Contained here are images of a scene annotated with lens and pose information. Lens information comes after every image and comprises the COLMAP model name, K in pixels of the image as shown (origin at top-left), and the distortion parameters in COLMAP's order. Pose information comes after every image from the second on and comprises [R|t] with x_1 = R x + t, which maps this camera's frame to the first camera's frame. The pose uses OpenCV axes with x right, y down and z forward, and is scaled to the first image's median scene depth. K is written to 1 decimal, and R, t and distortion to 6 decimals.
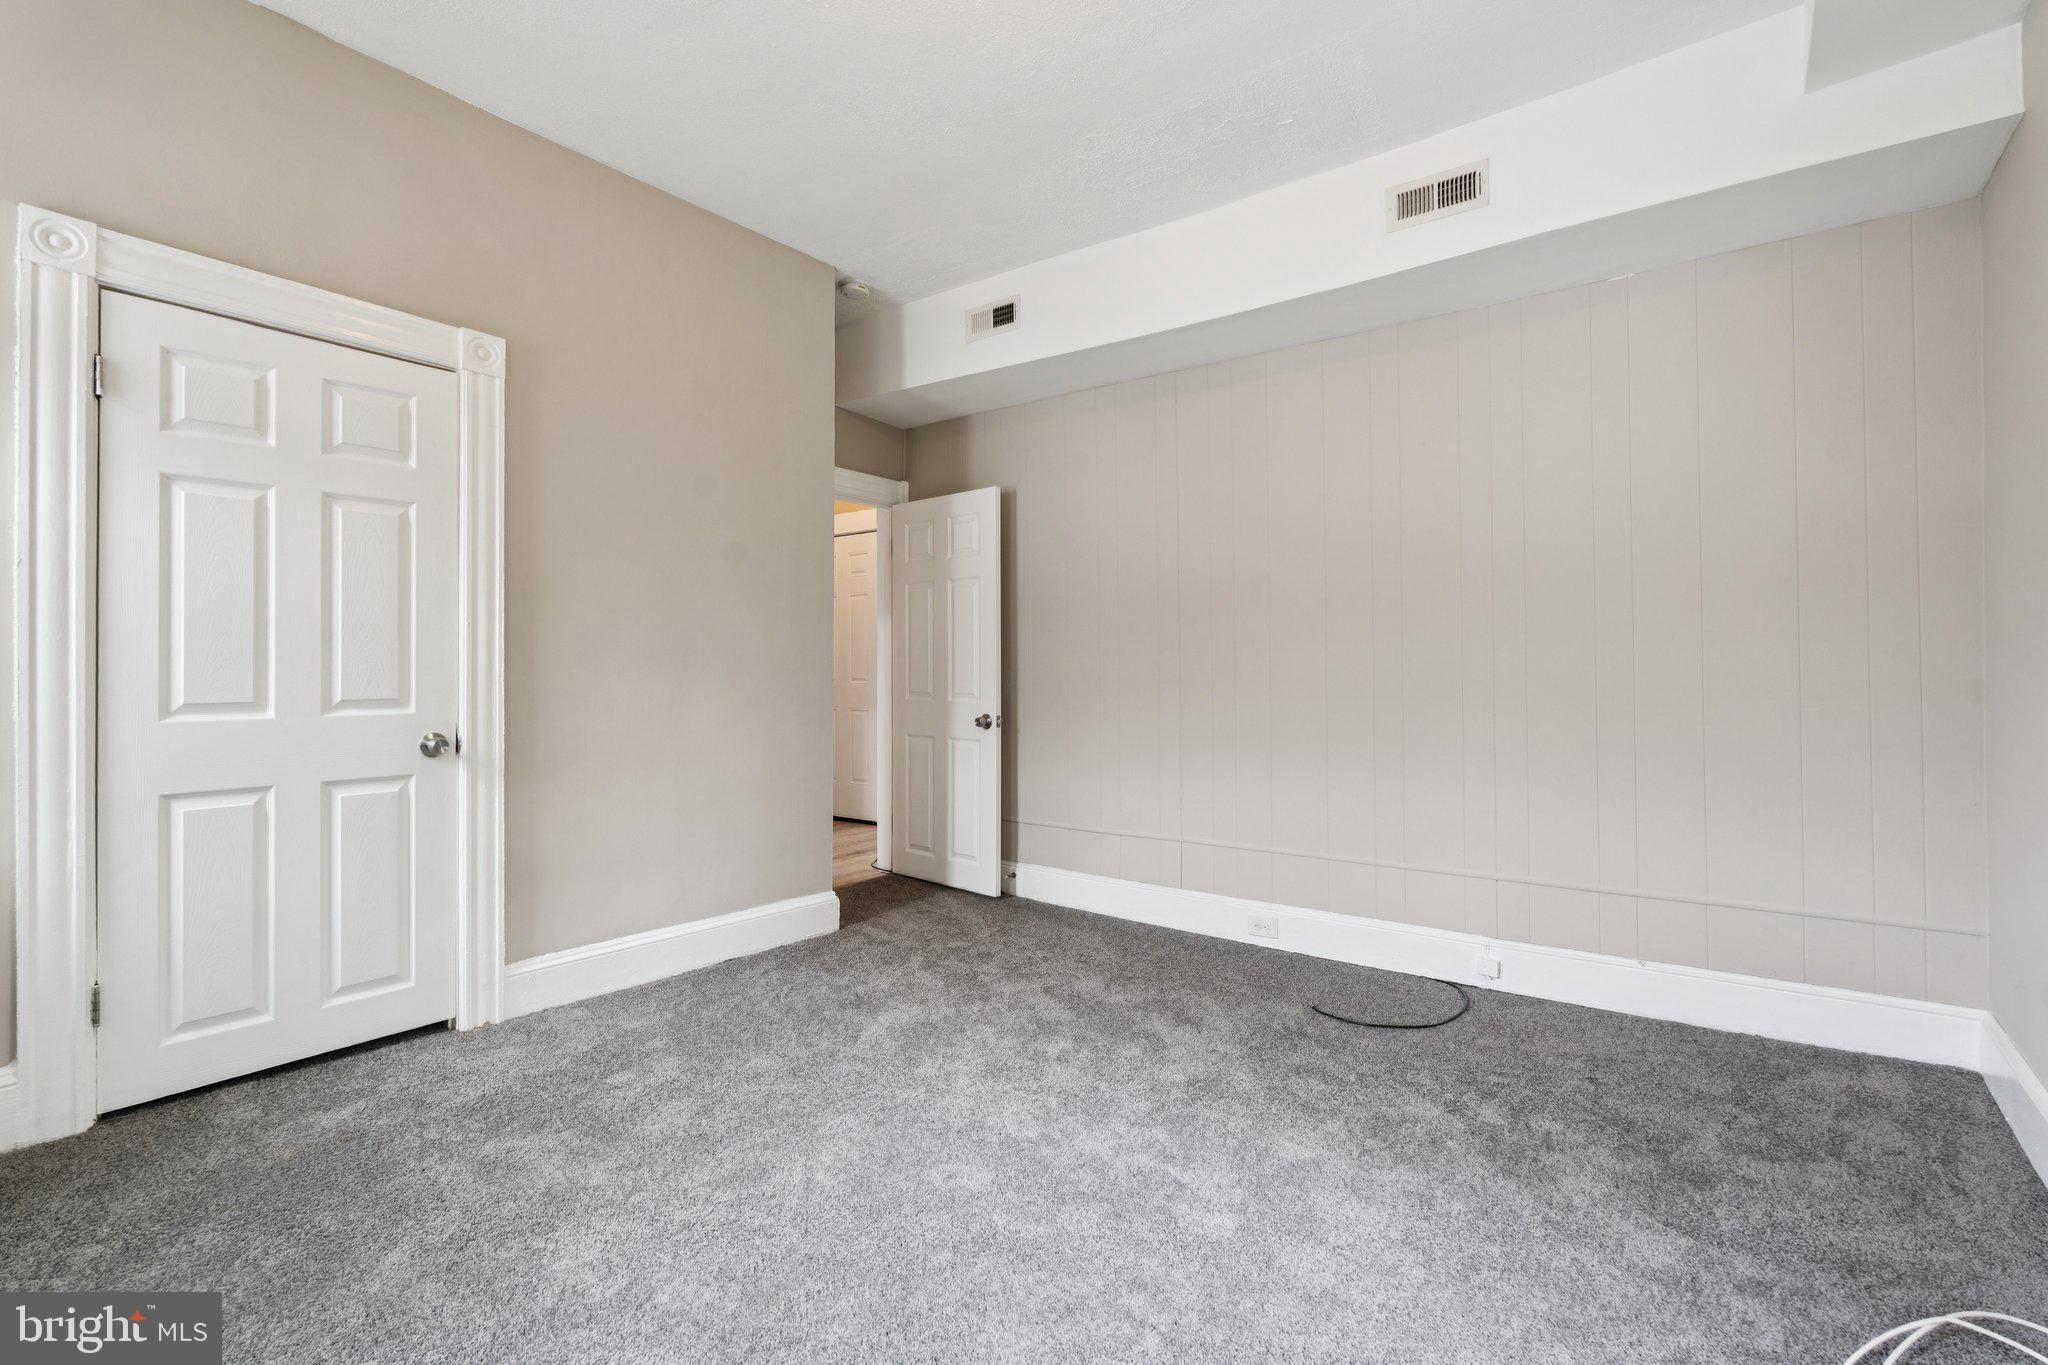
lens RADIAL K [[923.6, 0, 1021.8], [0, 923.6, 666.1], [0, 0, 1]] dist [0.000804, -0.000643]
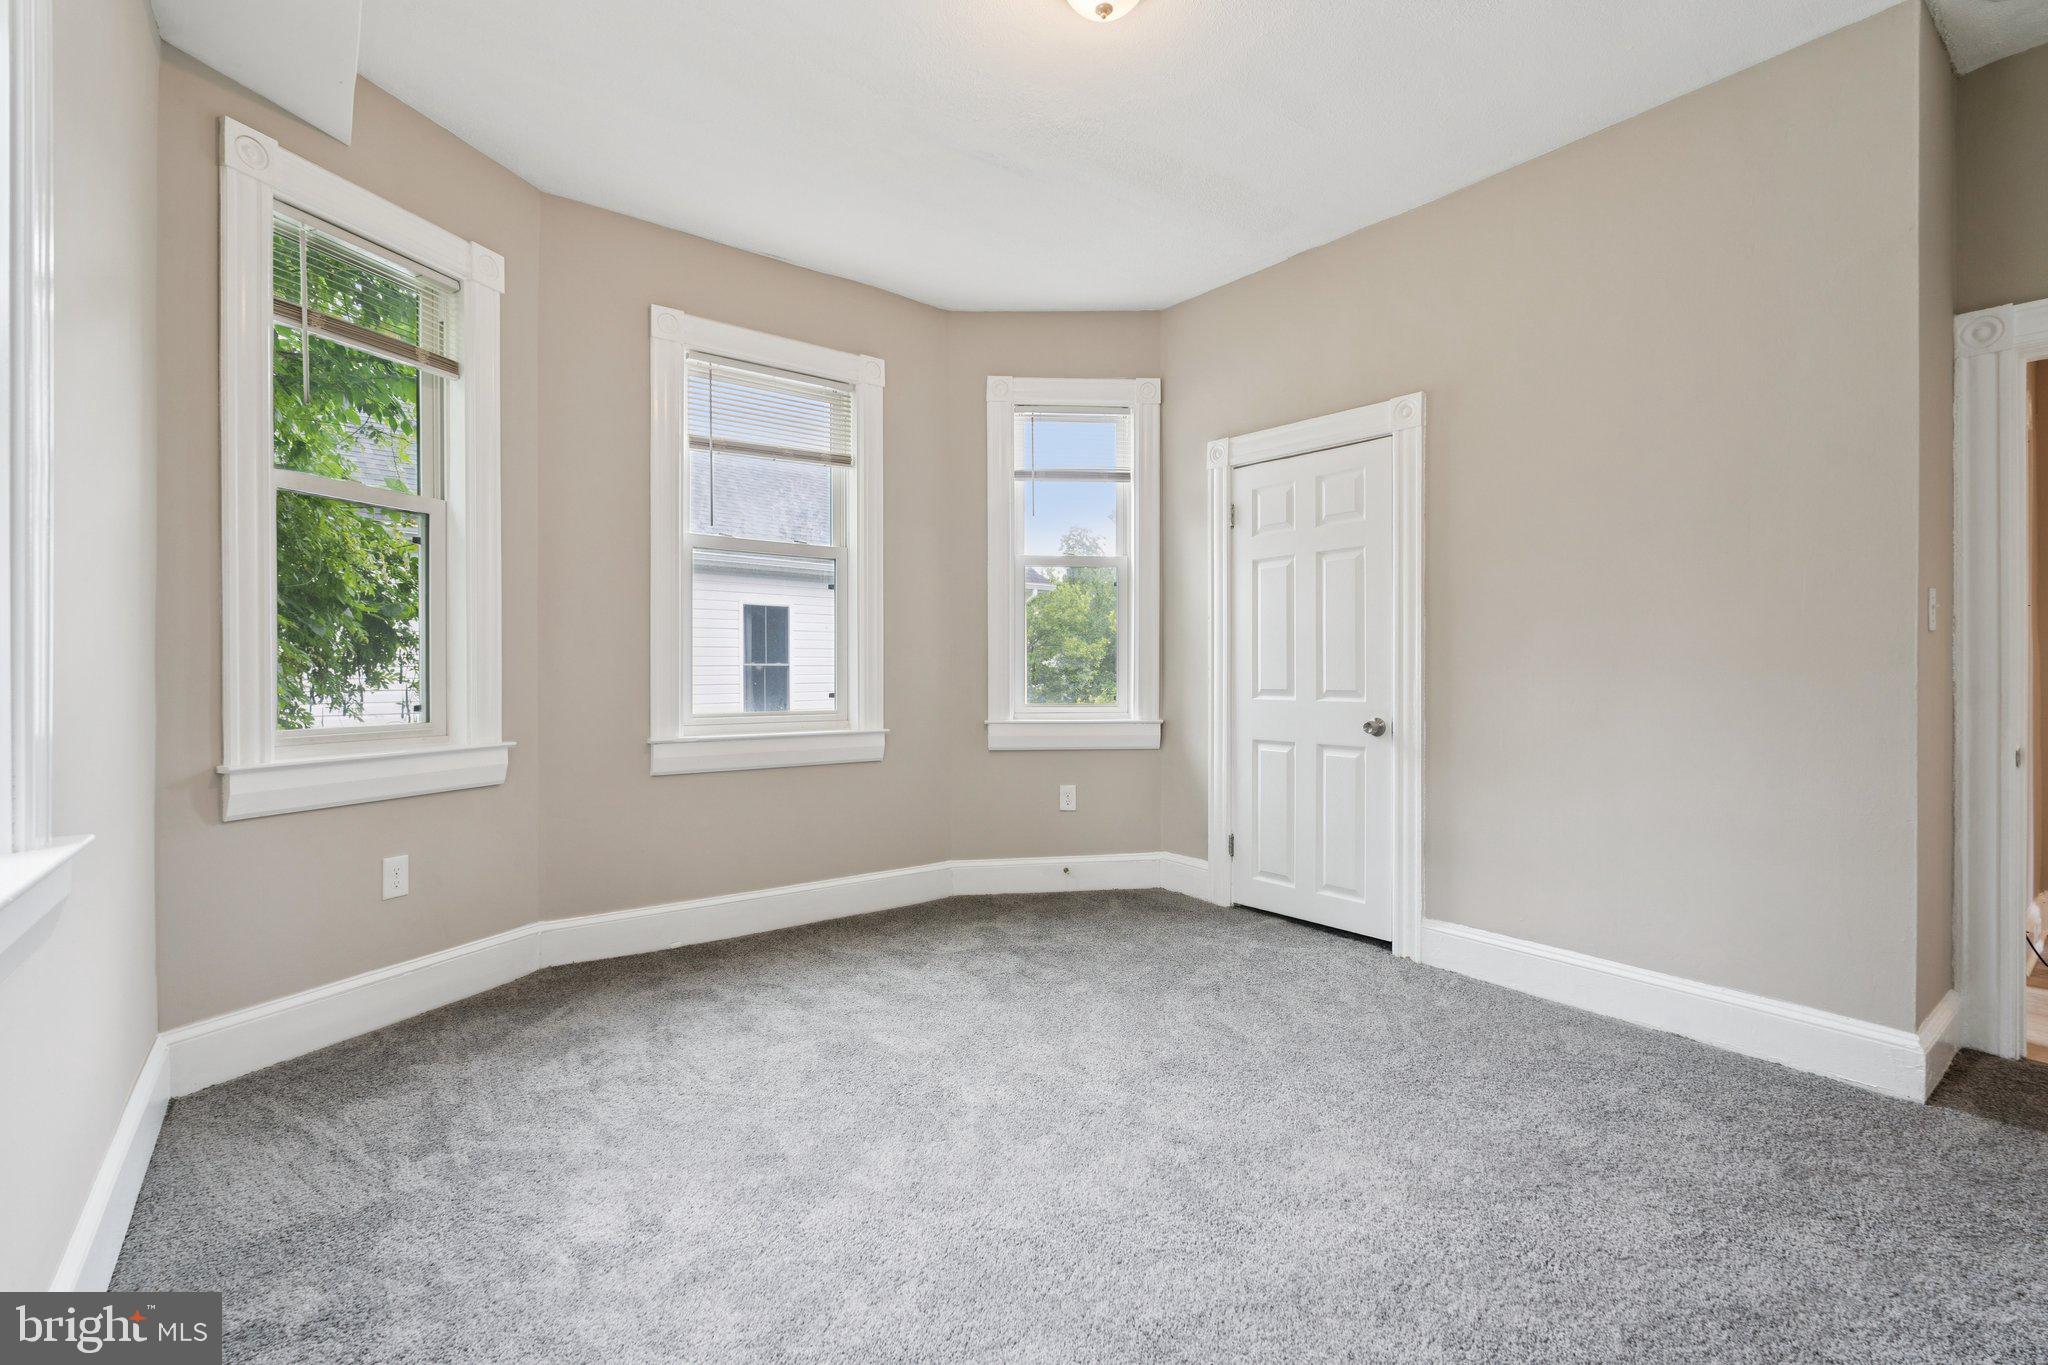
lens RADIAL K [[923.6, 0, 1021.6], [0, 923.6, 675.1], [0, 0, 1]] dist [0.000804, -0.000643]
pose [[-0.259779, 0.008594, -0.965630, 0.776008], [0.008690, 0.999941, 0.006561, -0.001343], [0.965629, -0.006687, -0.259839, 0.871366]]
